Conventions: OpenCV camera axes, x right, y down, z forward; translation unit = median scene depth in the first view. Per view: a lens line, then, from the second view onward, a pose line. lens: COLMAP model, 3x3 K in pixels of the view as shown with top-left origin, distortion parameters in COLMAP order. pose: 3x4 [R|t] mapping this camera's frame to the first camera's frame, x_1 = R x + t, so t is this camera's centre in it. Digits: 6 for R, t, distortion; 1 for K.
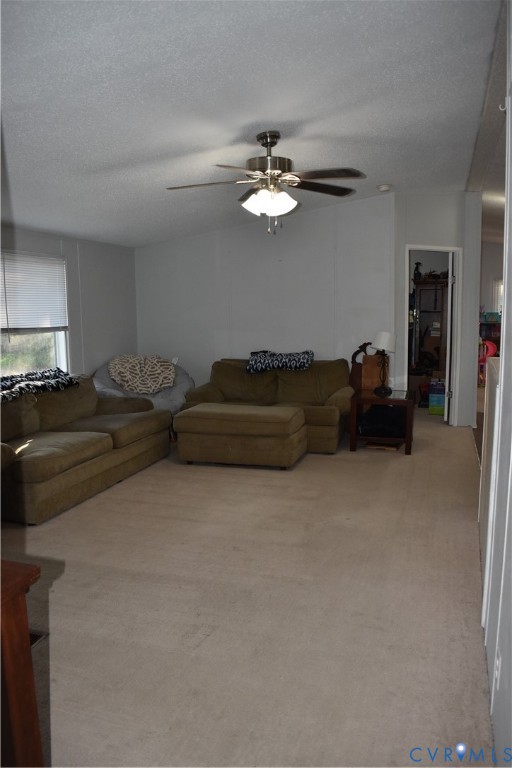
lens RADIAL K [[608.6, 0, 252.5], [0, 608.6, 386.5], [0, 0, 1]] dist [-0.089593, 0.008436]
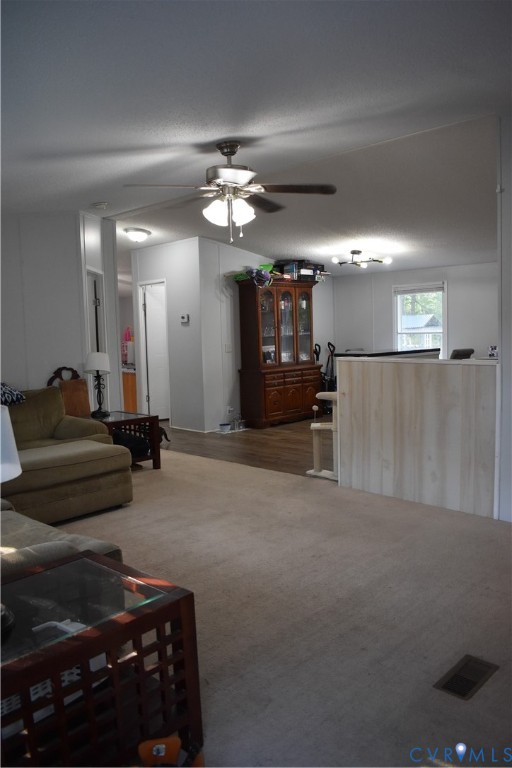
lens RADIAL K [[608.6, 0, 284.4], [0, 608.6, 392.8], [0, 0, 1]] dist [-0.089593, 0.008436]
pose [[0.444757, -0.097841, 0.890291, -0.618255], [0.134924, 0.989991, 0.041395, -0.033290], [-0.885430, 0.101711, 0.453507, 0.381437]]
